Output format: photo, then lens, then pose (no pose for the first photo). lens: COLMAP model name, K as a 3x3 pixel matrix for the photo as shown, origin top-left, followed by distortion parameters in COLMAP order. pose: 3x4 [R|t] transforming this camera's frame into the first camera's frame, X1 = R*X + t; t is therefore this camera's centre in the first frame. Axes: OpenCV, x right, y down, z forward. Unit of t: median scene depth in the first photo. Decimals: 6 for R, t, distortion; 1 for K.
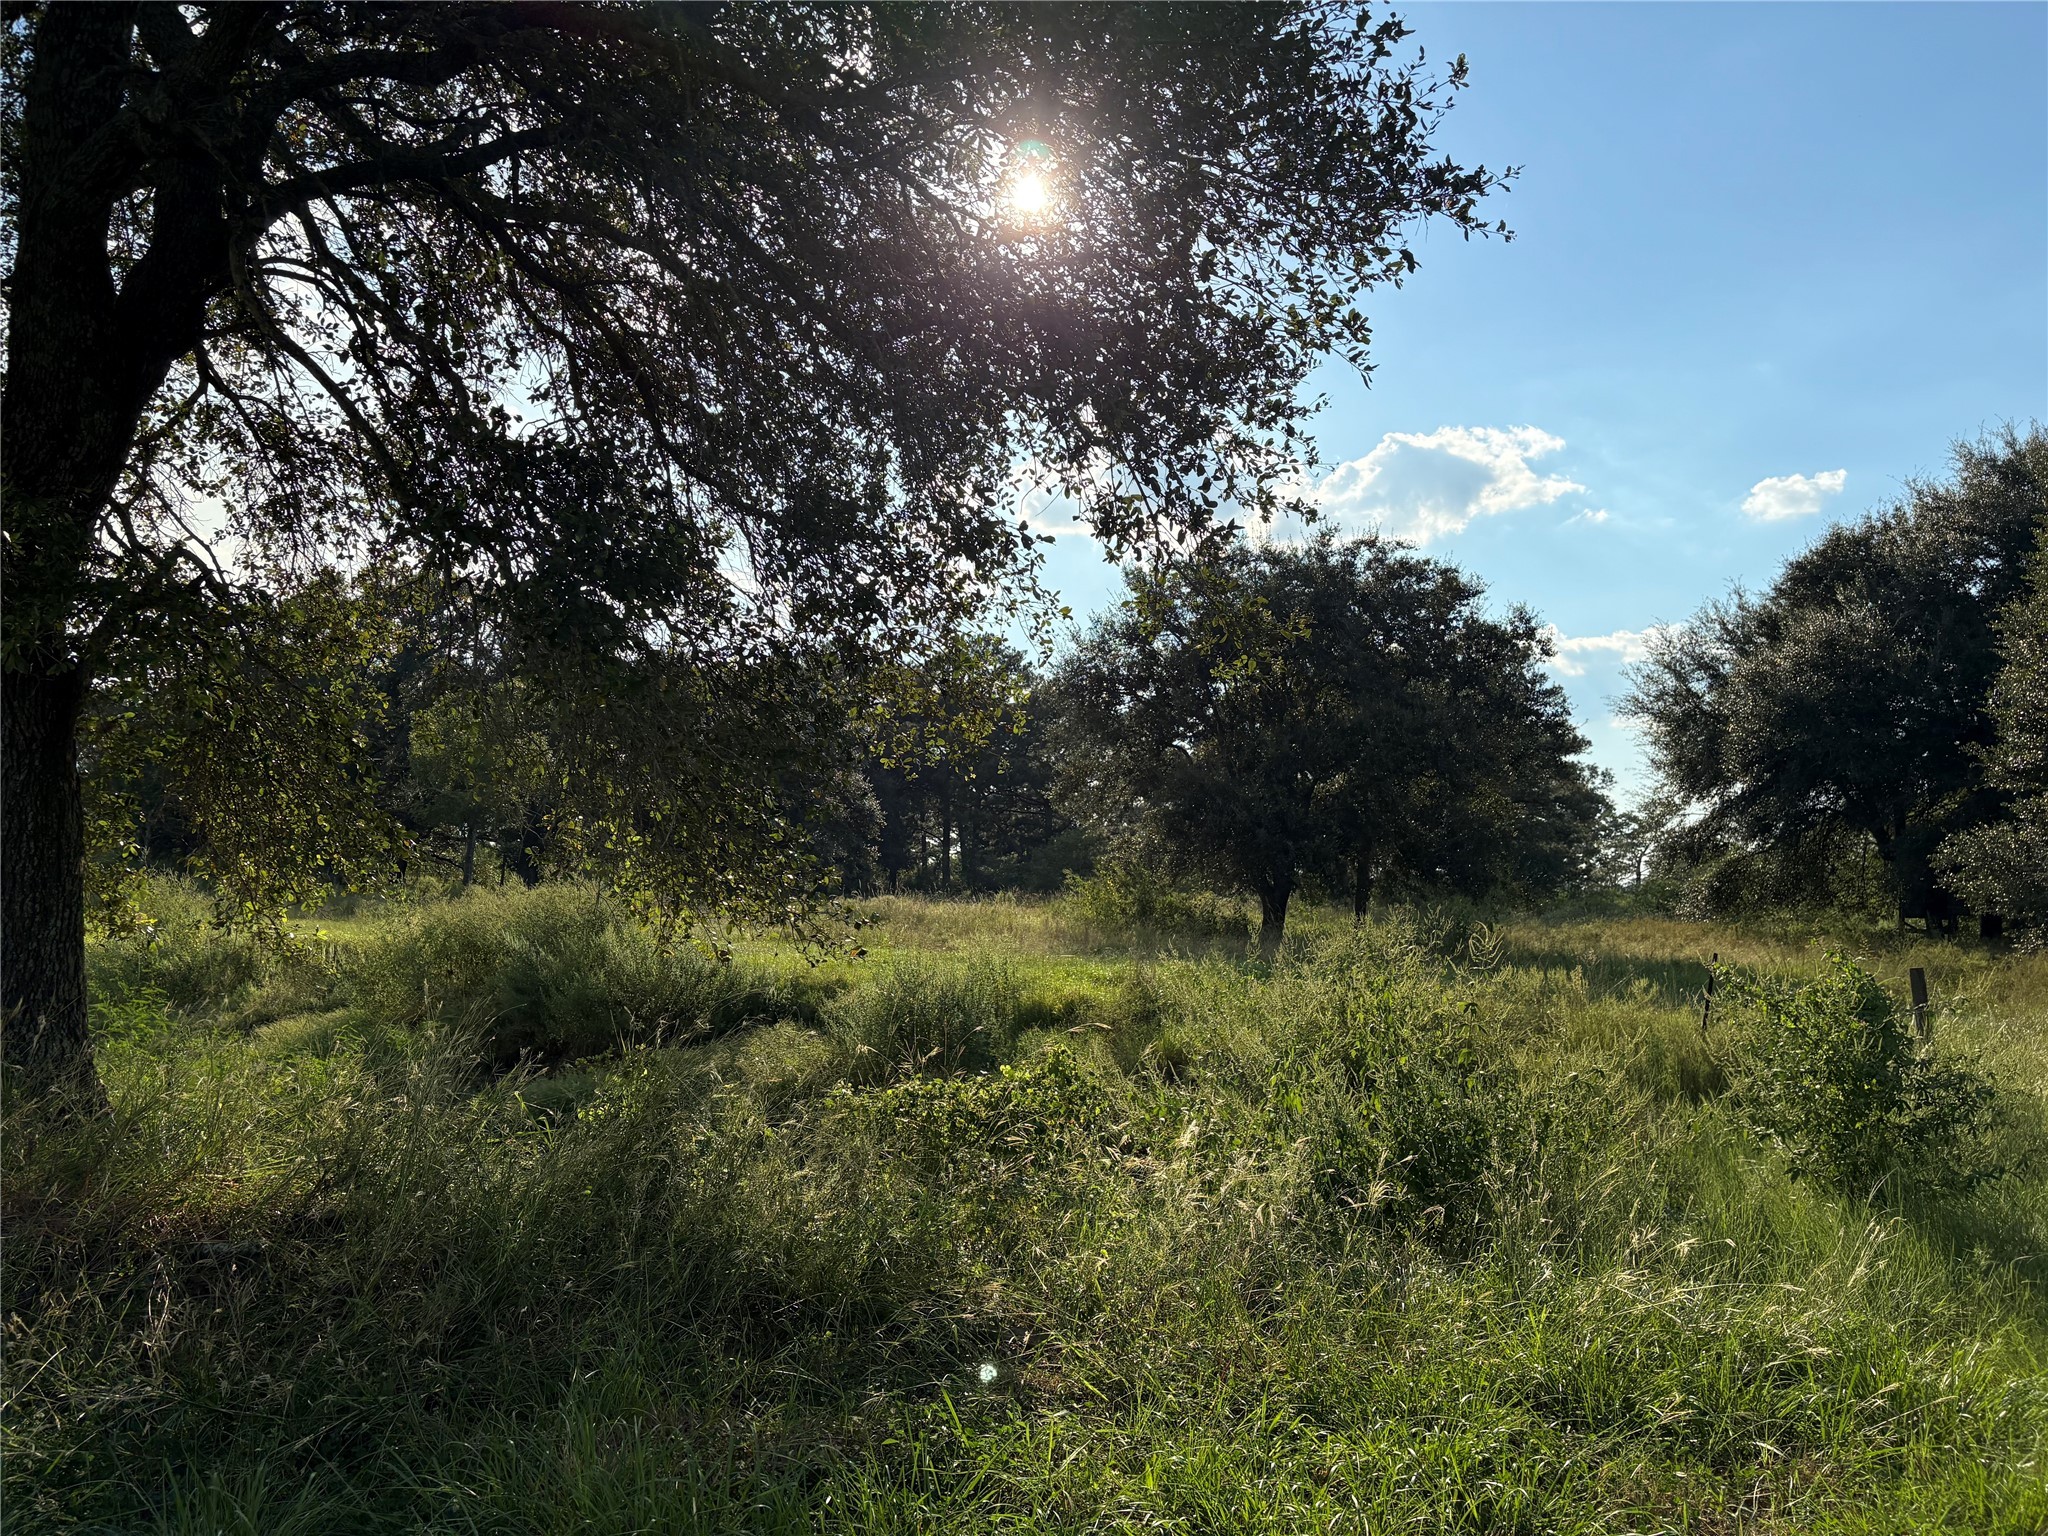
lens RADIAL K [[1557.8, 0, 1016.0], [0, 1557.8, 769.9], [0, 0, 1]] dist [0.055456, -0.064555]
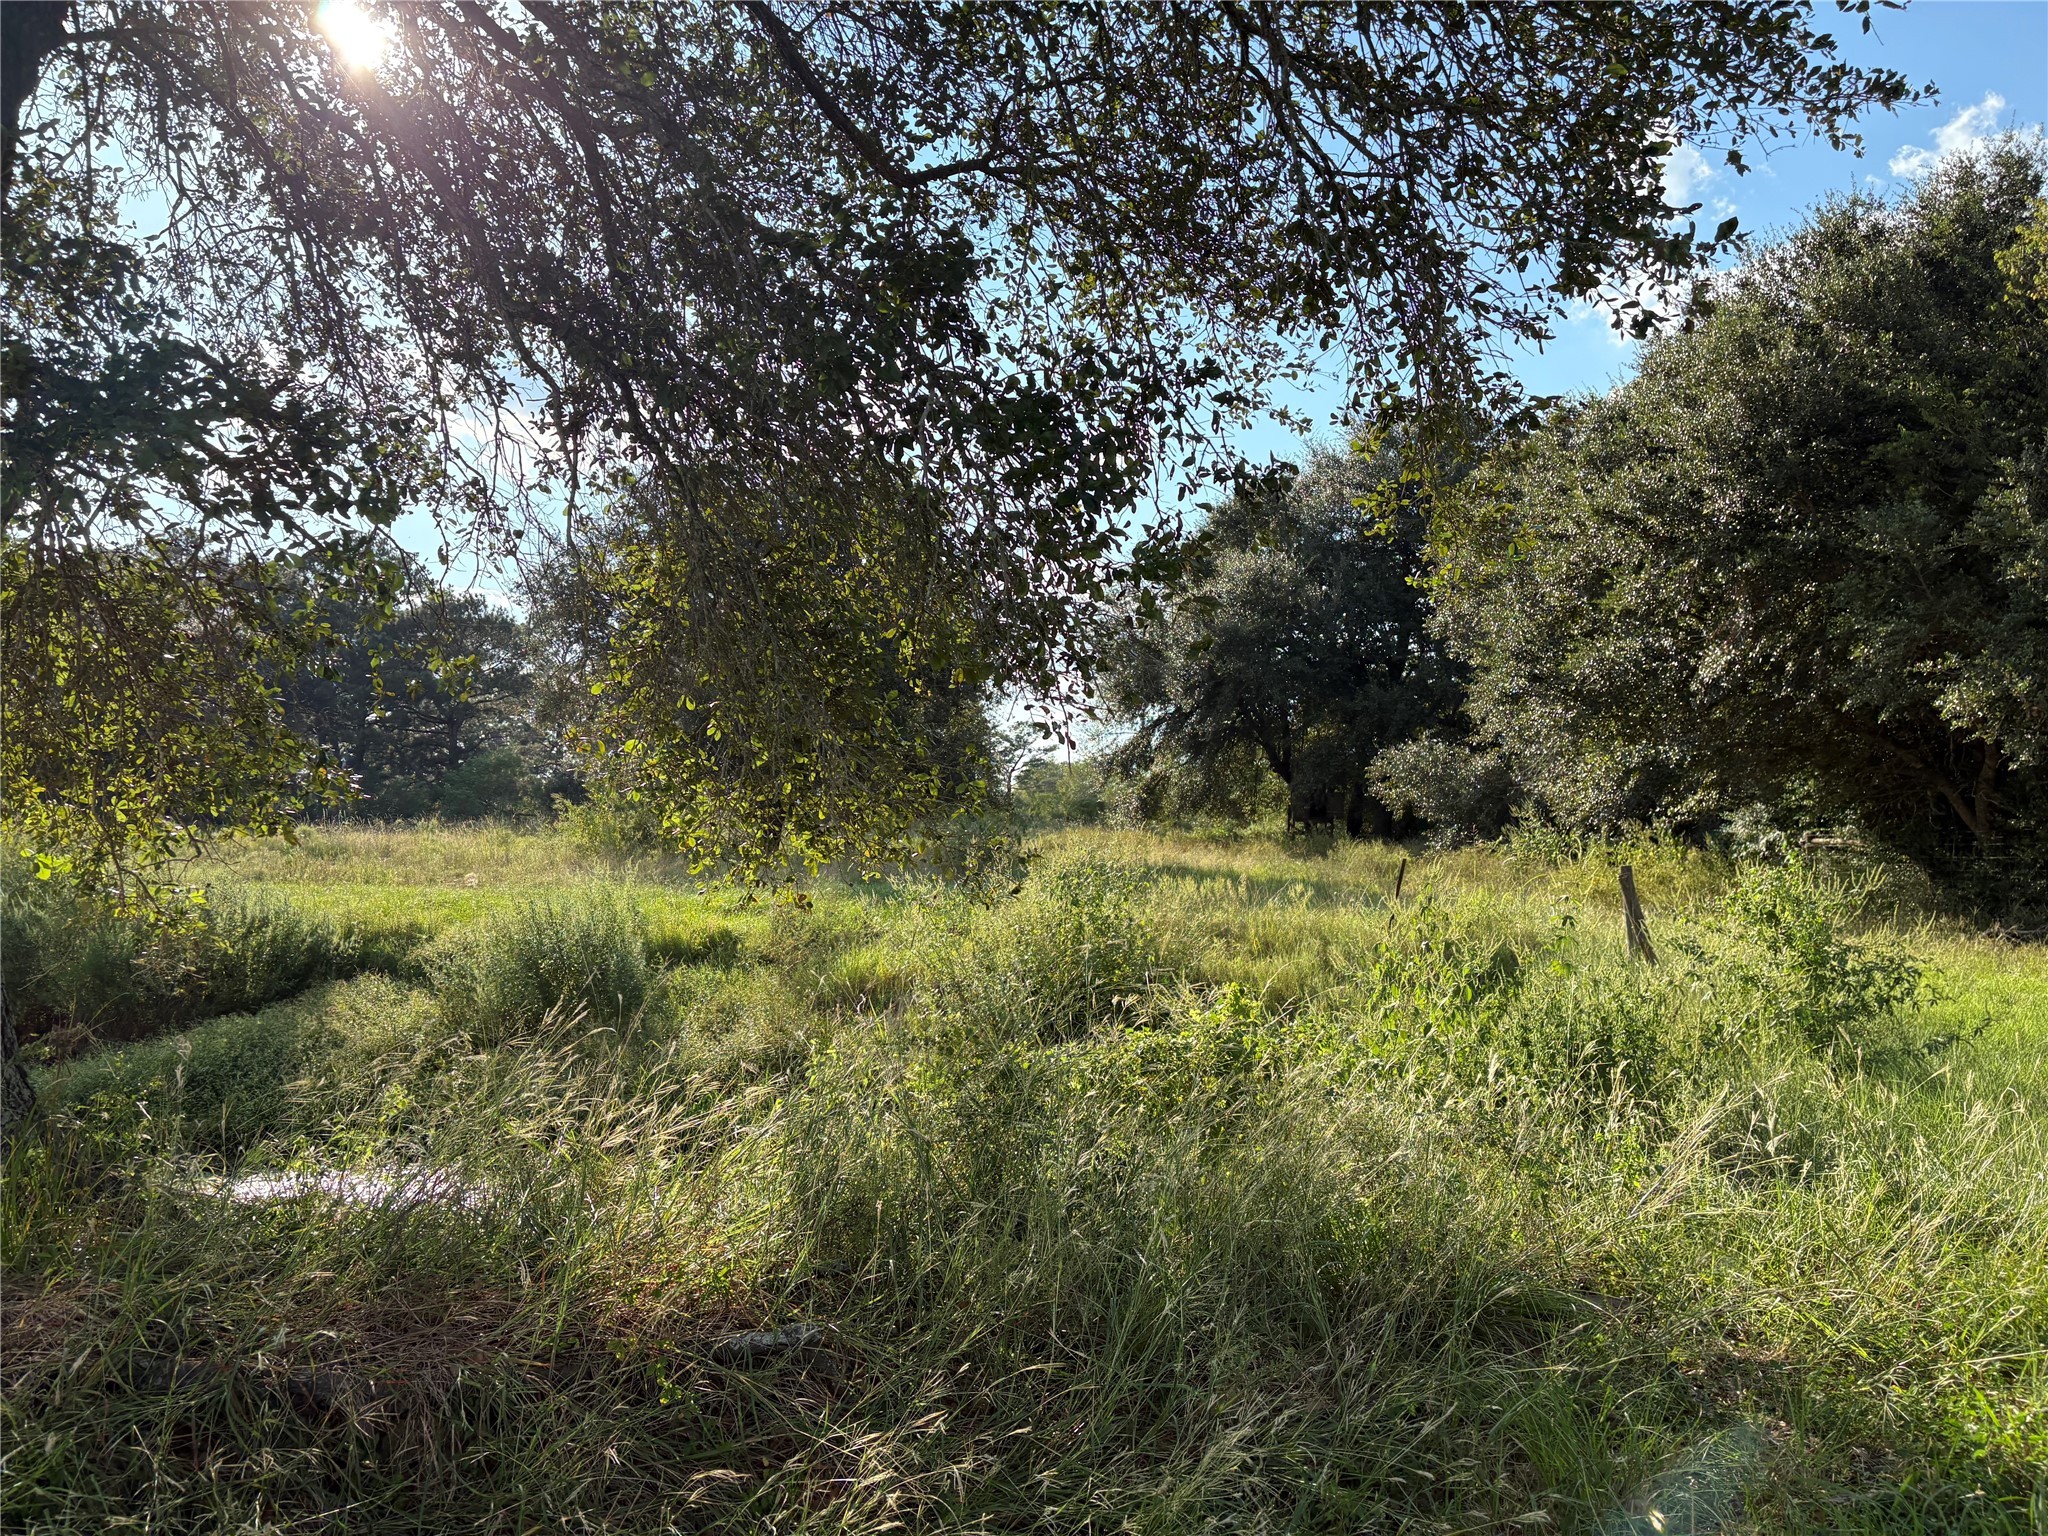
lens RADIAL K [[1557.8, 0, 993.7], [0, 1557.8, 764.4], [0, 0, 1]] dist [0.055456, -0.064555]
pose [[0.913724, -0.009201, 0.406232, -0.106725], [-0.010441, 0.998882, 0.046108, 0.001377], [-0.406202, -0.046371, 0.912606, 0.049553]]
